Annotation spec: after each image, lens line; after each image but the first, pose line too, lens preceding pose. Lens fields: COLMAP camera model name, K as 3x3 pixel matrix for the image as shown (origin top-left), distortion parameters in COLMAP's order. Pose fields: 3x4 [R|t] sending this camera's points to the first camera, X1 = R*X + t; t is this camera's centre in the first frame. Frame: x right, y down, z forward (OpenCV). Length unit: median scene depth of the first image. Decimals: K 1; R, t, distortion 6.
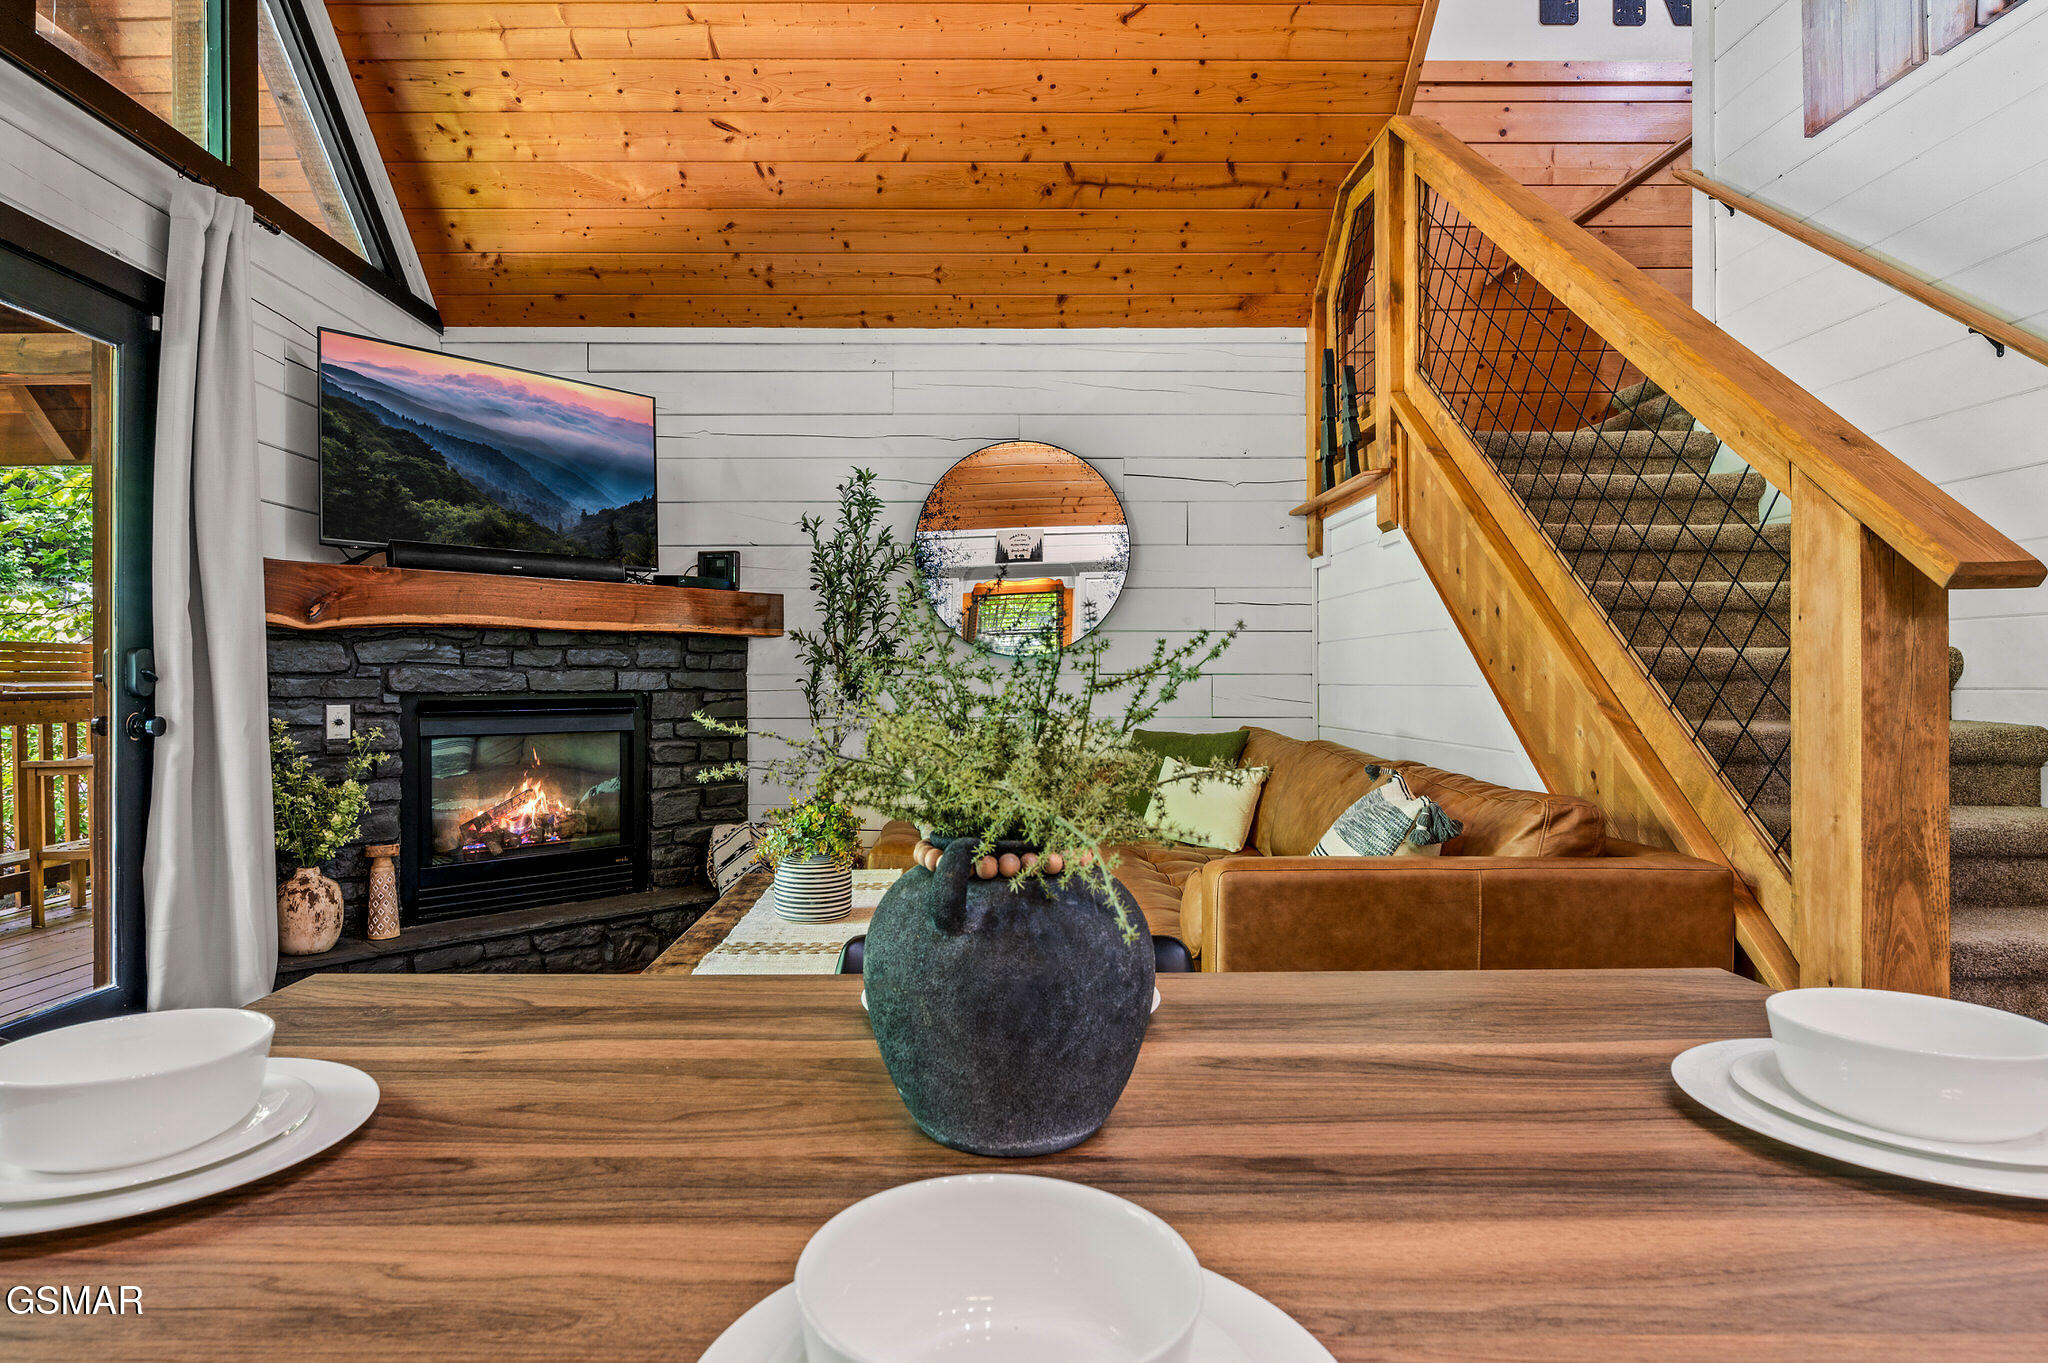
lens RADIAL K [[1117.6, 0, 987.1], [0, 1117.6, 685.5], [0, 0, 1]] dist [-0.005364, 0.002810]
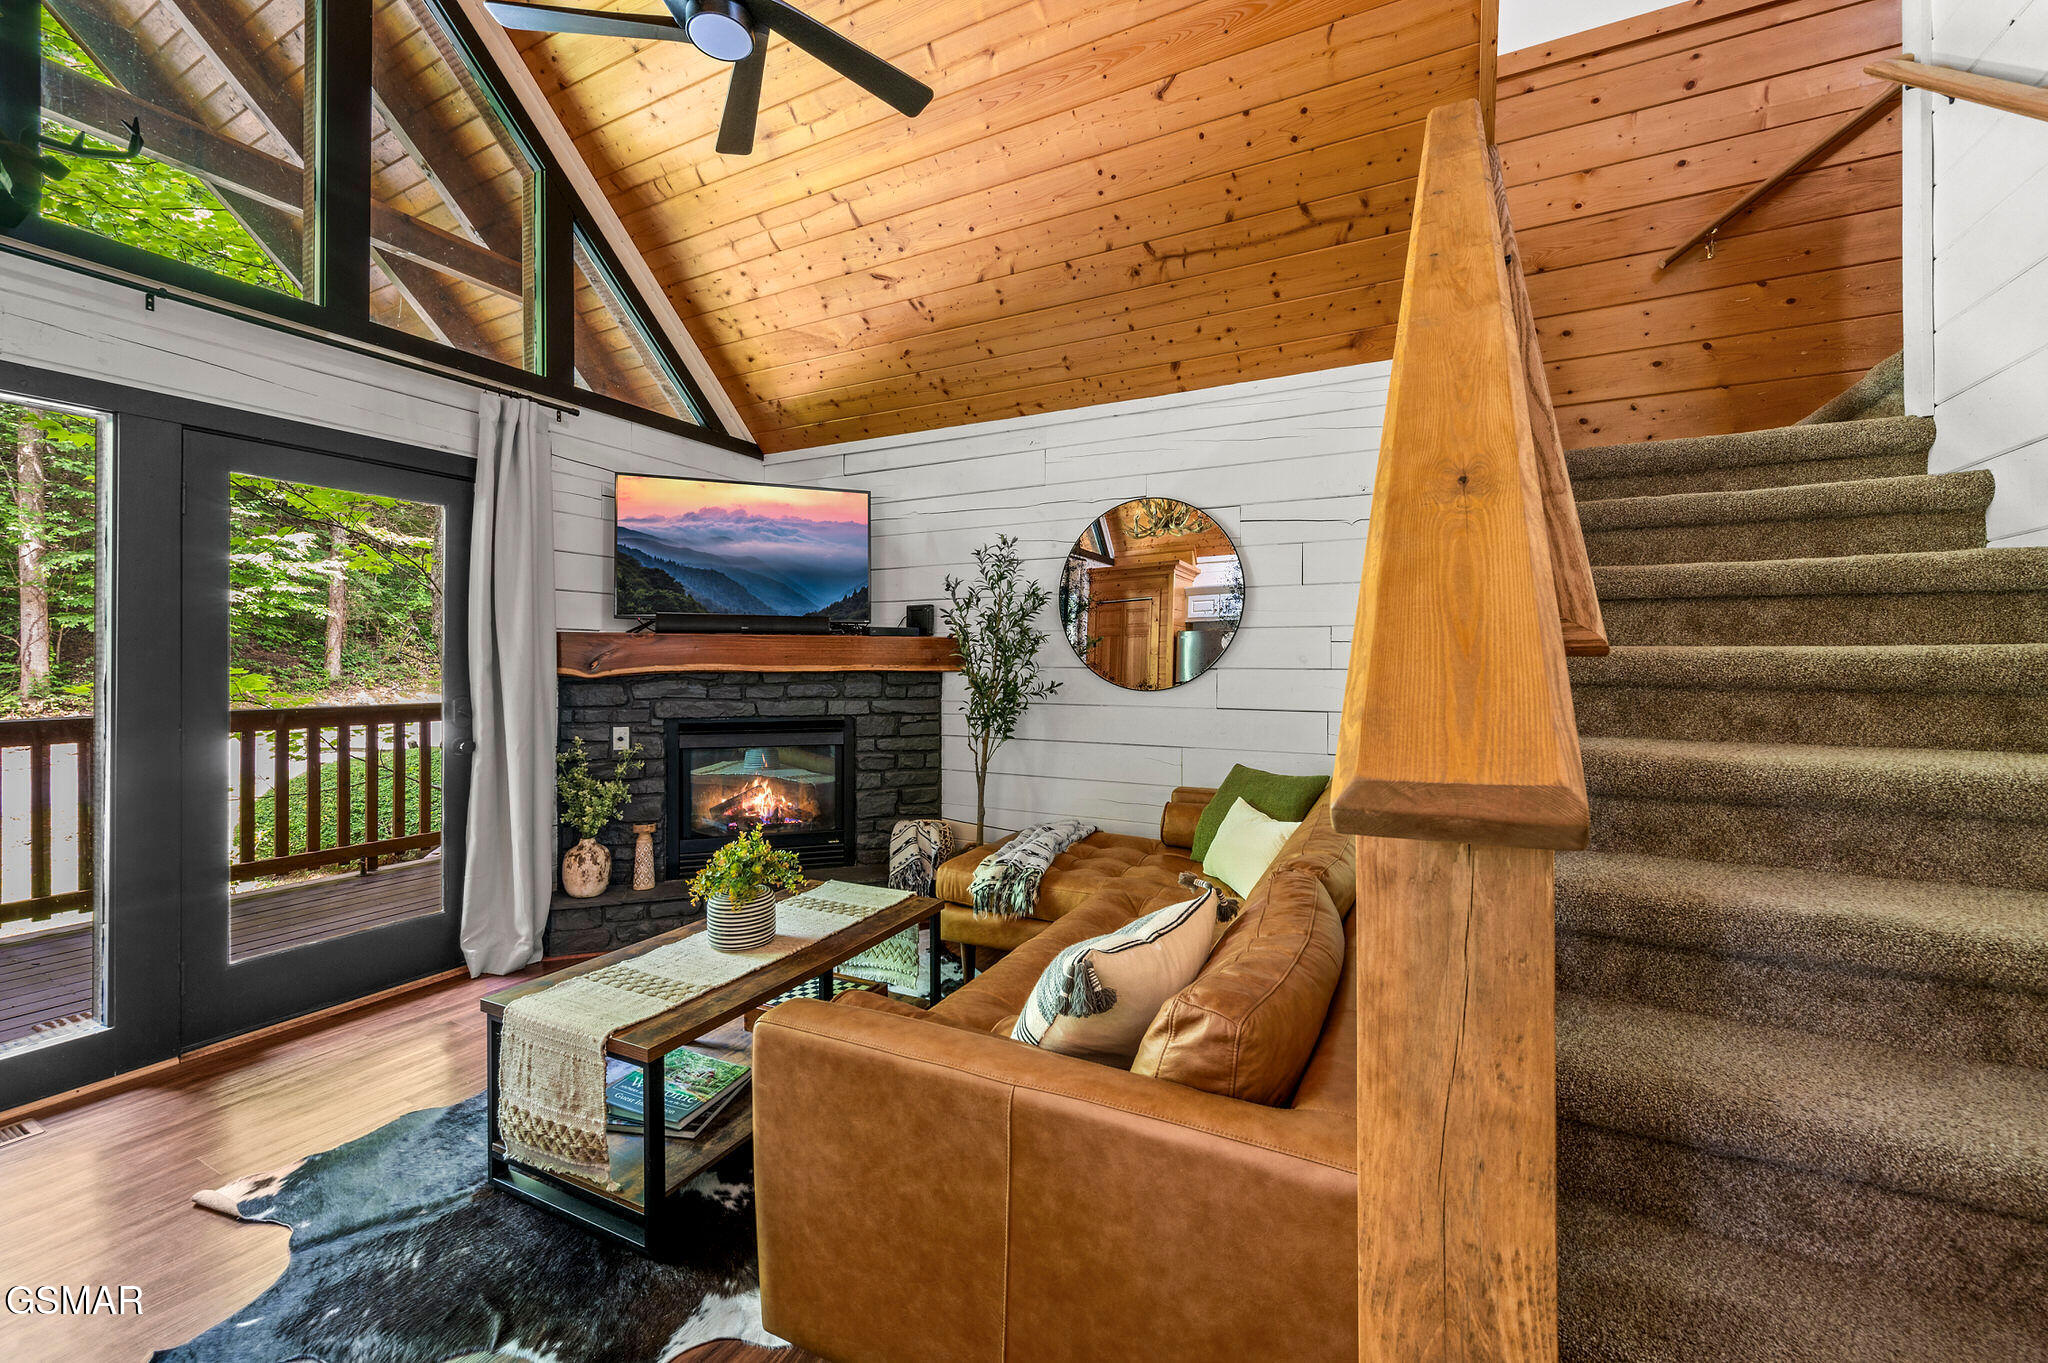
lens RADIAL K [[820.8, 0, 1029.7], [0, 820.8, 658.0], [0, 0, 1]] dist [0.000755, -0.000379]
pose [[0.887422, 0.000186, -0.460958, 0.360554], [-0.003374, 0.999976, -0.006093, -0.062743], [0.460946, 0.006962, 0.887401, 0.257148]]
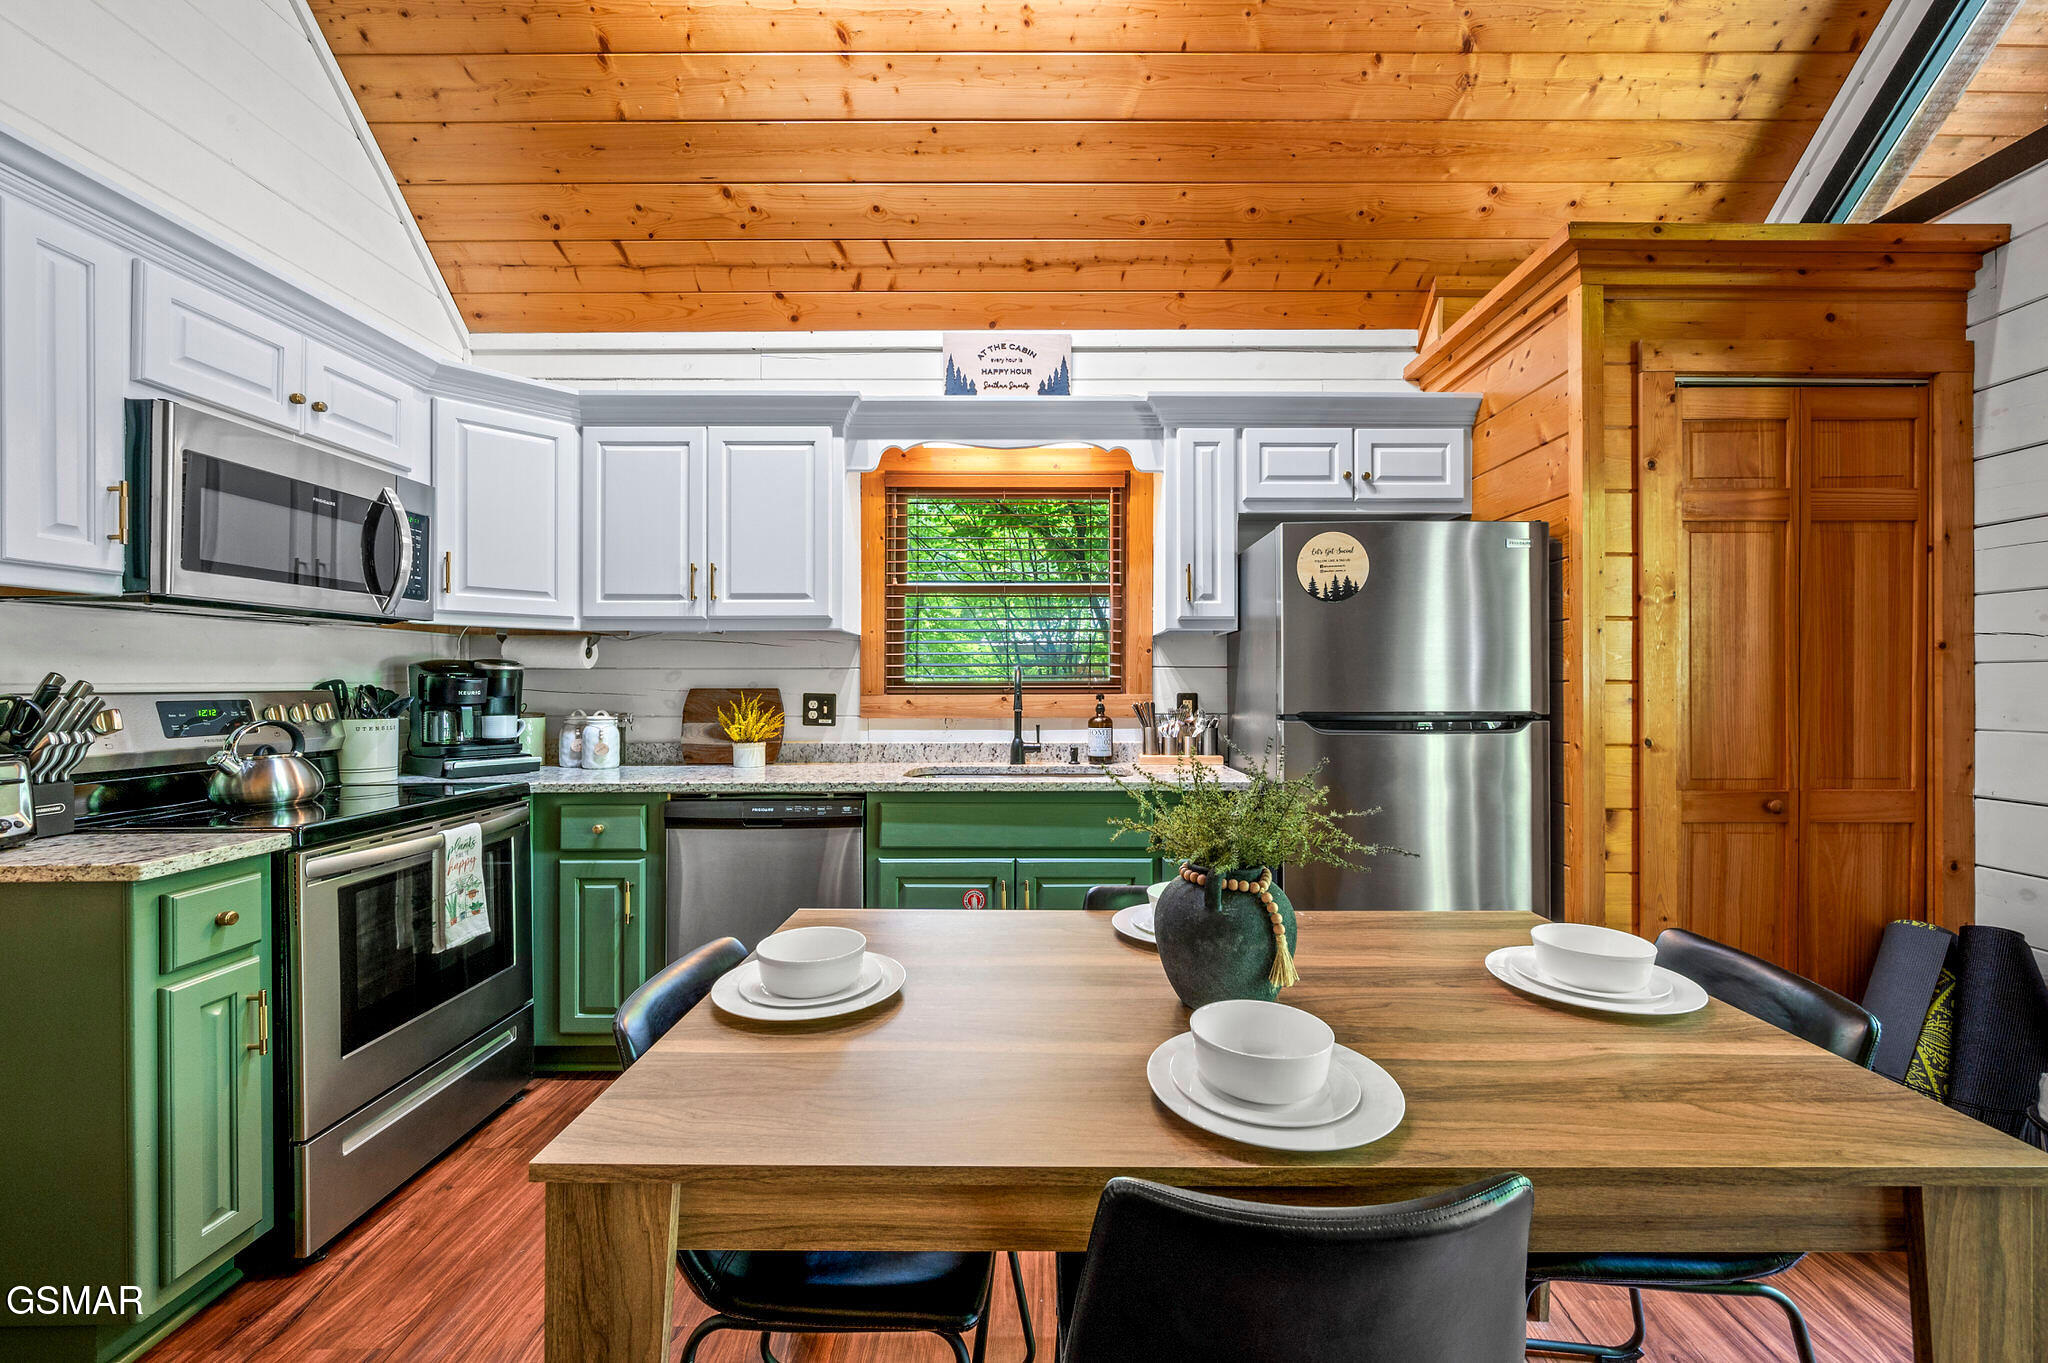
lens RADIAL K [[820.8, 0, 1038.1], [0, 820.8, 679.6], [0, 0, 1]] dist [0.000755, -0.000379]
pose [[-0.999989, 0.002345, 0.004020, 0.069490], [0.002344, 0.999997, -0.000190, -0.040870], [-0.004021, -0.000180, -0.999992, 0.487541]]
